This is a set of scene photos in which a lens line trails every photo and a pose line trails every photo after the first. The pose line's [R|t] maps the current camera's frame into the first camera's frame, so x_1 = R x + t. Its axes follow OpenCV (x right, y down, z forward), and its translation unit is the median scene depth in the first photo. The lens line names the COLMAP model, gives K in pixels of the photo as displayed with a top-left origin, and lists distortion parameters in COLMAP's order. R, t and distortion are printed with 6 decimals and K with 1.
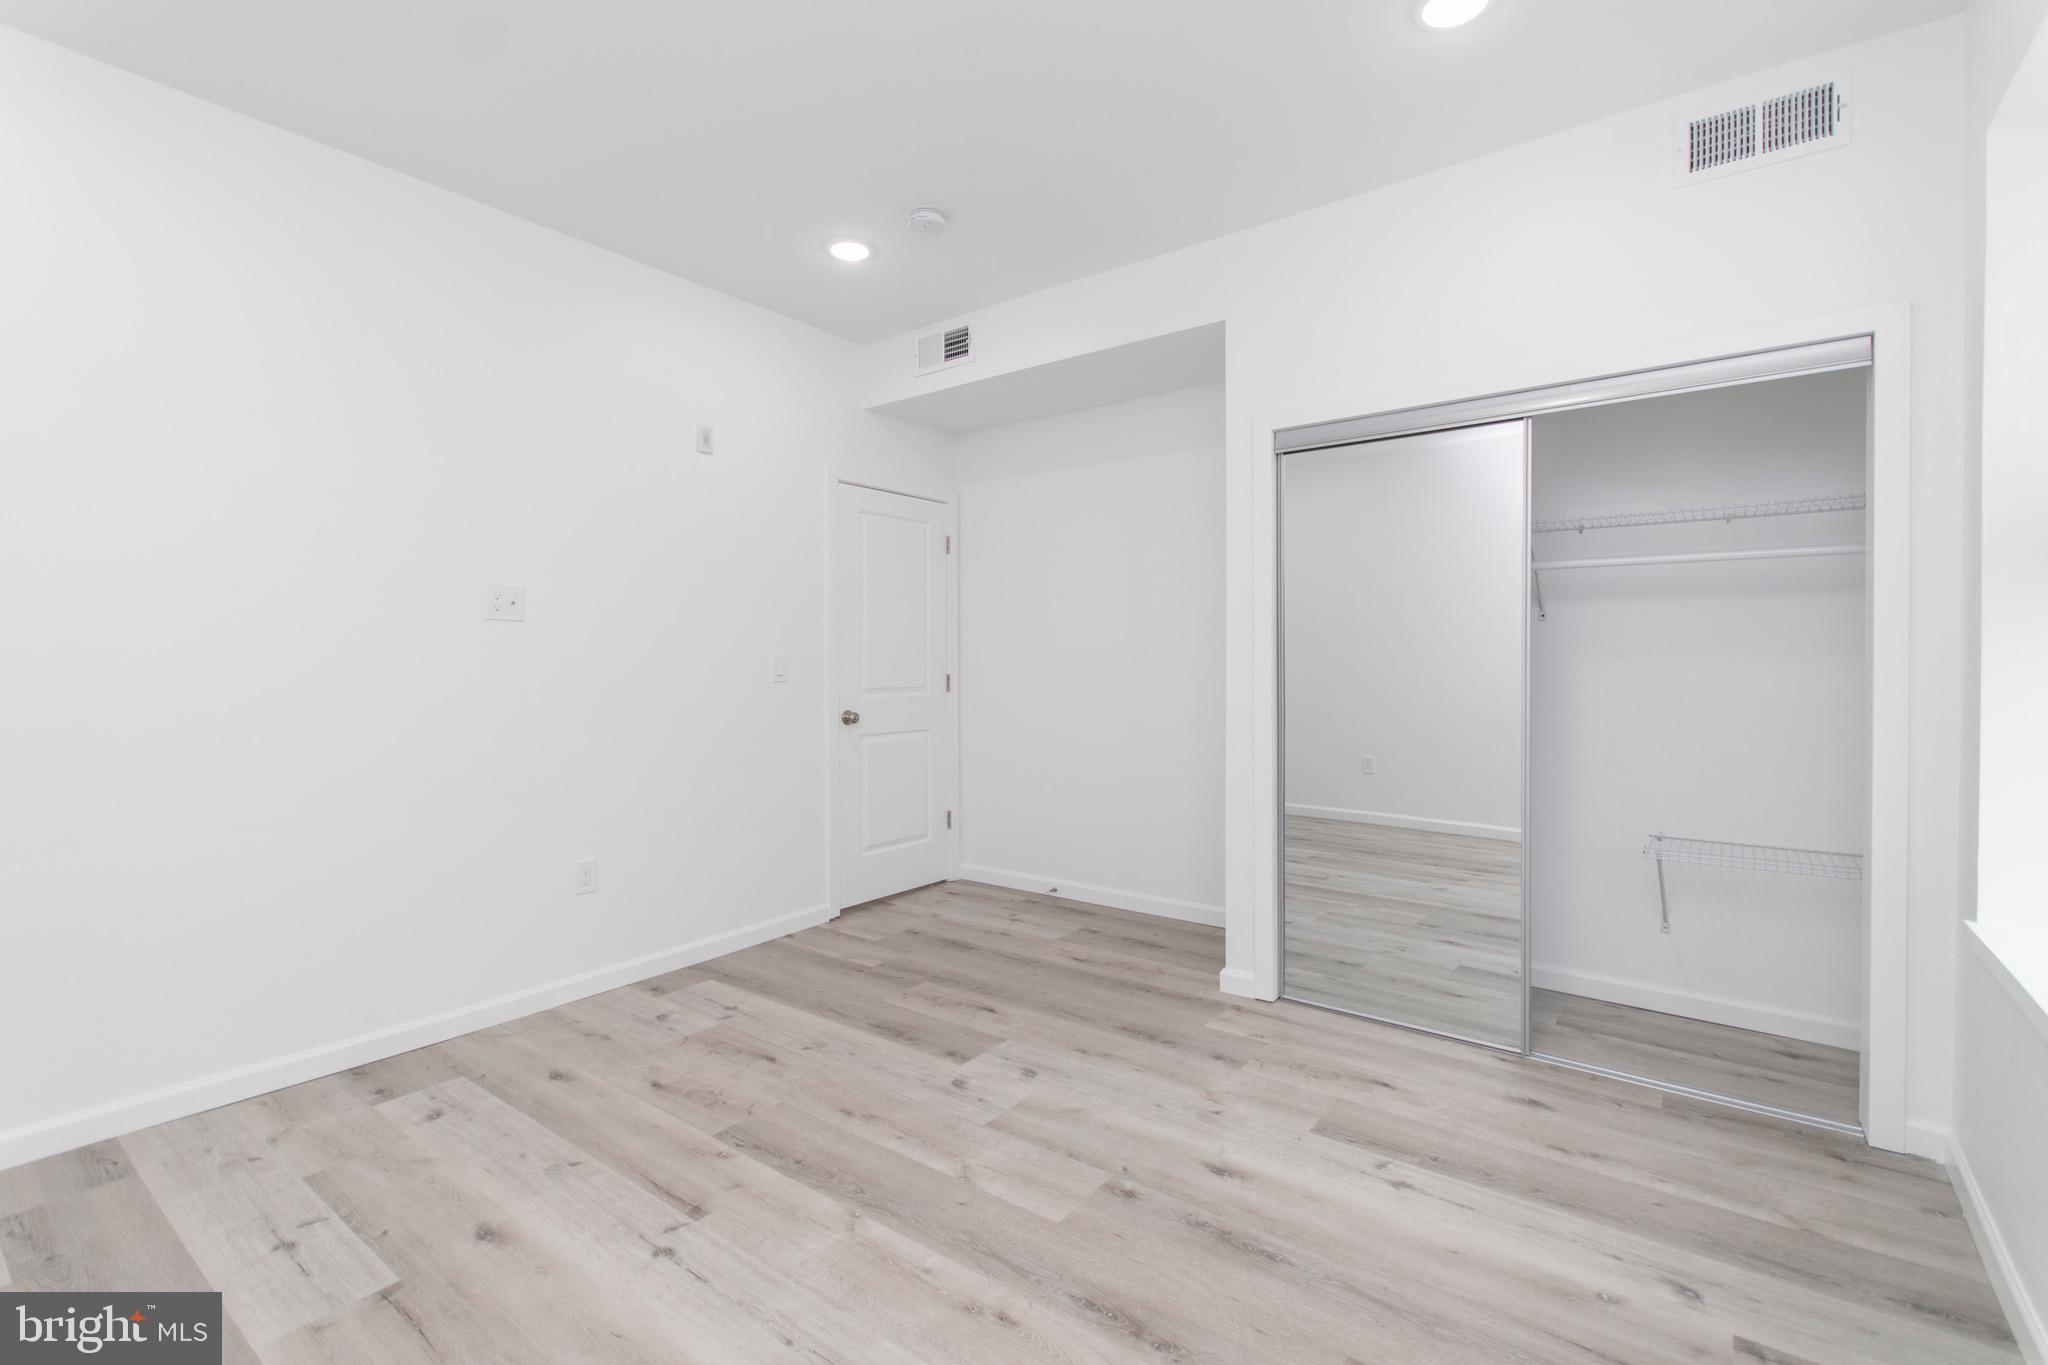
lens RADIAL K [[924.7, 0, 1011.4], [0, 924.7, 681.3], [0, 0, 1]] dist [0.003299, -0.000606]
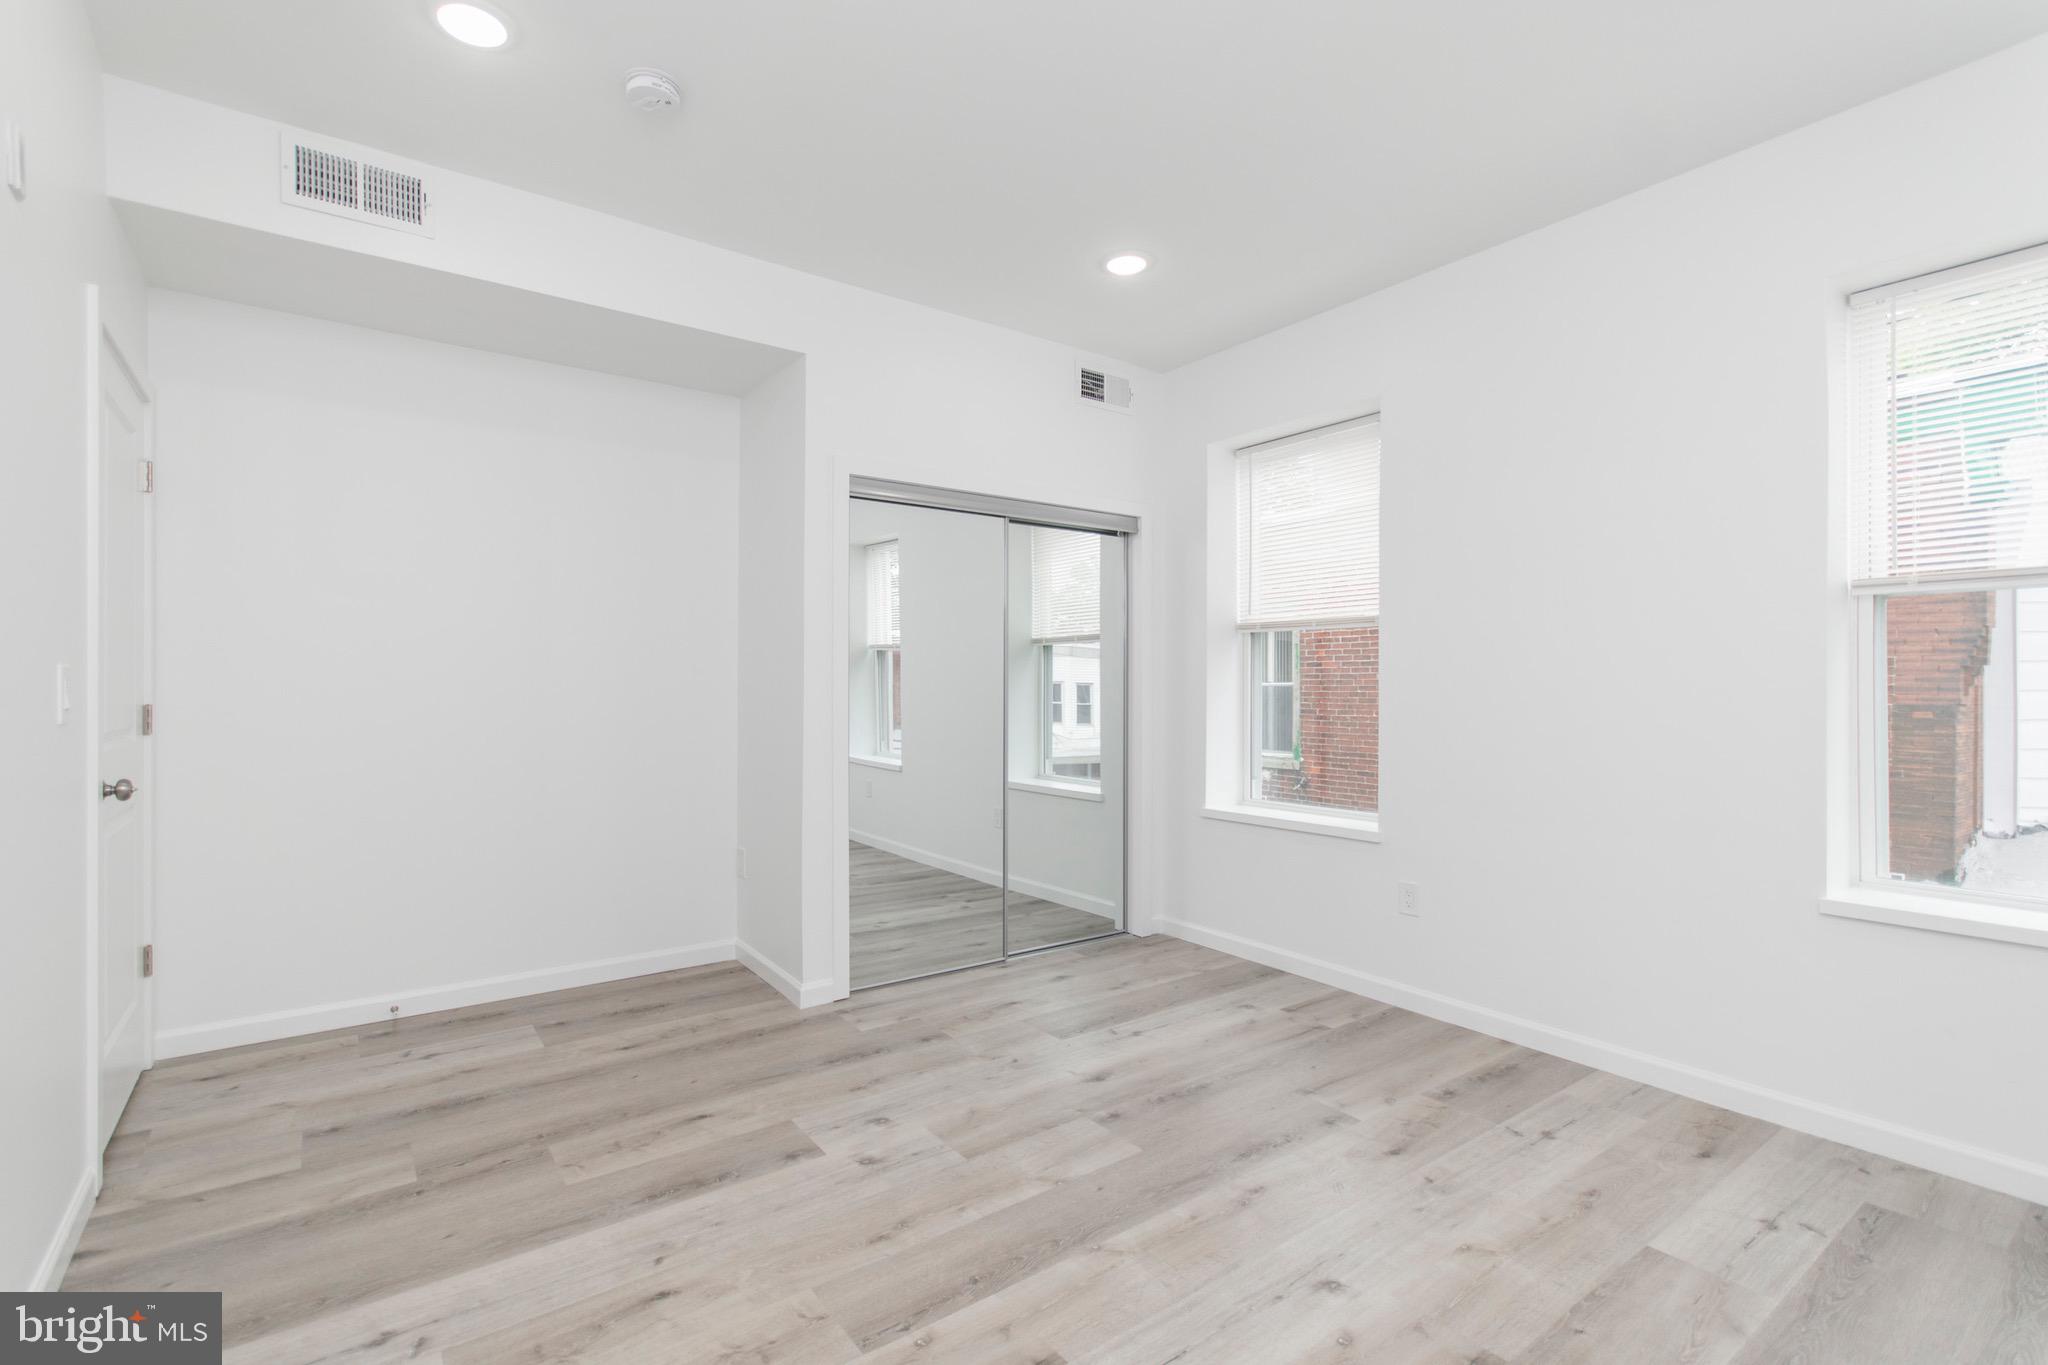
lens RADIAL K [[924.7, 0, 1011.4], [0, 924.7, 681.3], [0, 0, 1]] dist [0.003299, -0.000606]
pose [[0.281276, 0.007588, 0.959597, -0.863250], [0.016828, 0.999776, -0.012838, -0.012095], [-0.959479, 0.019759, 0.281085, 0.601819]]
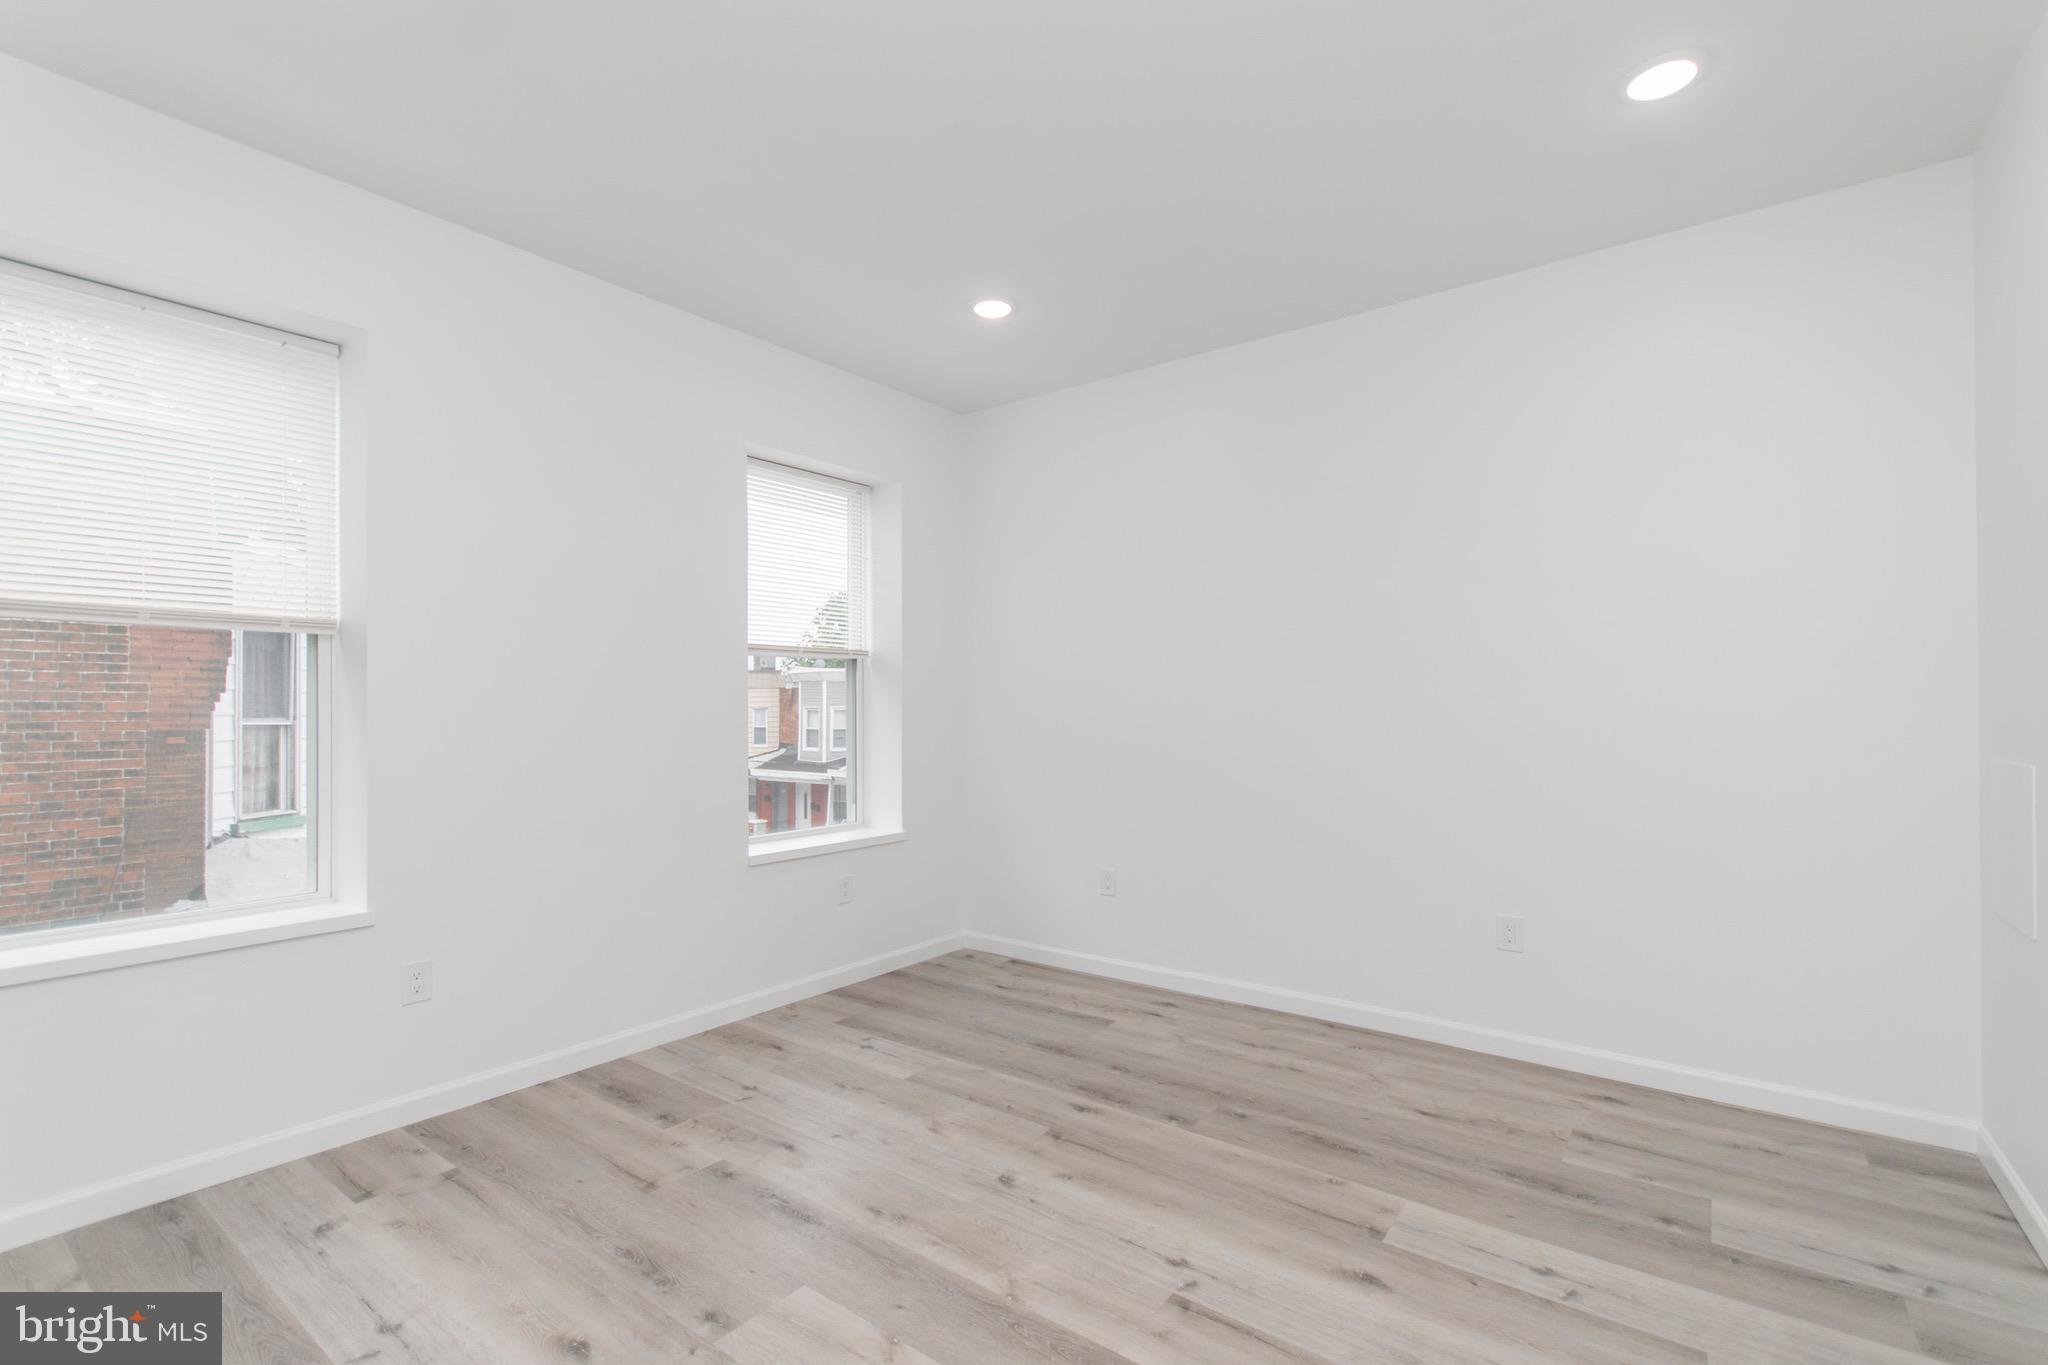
lens RADIAL K [[924.7, 0, 1011.4], [0, 924.7, 681.3], [0, 0, 1]] dist [0.003299, -0.000606]
pose [[-0.999975, 0.004767, -0.005268, -0.125395], [0.004814, 0.999948, -0.009001, -0.039744], [0.005225, -0.009026, -0.999946, 1.482504]]
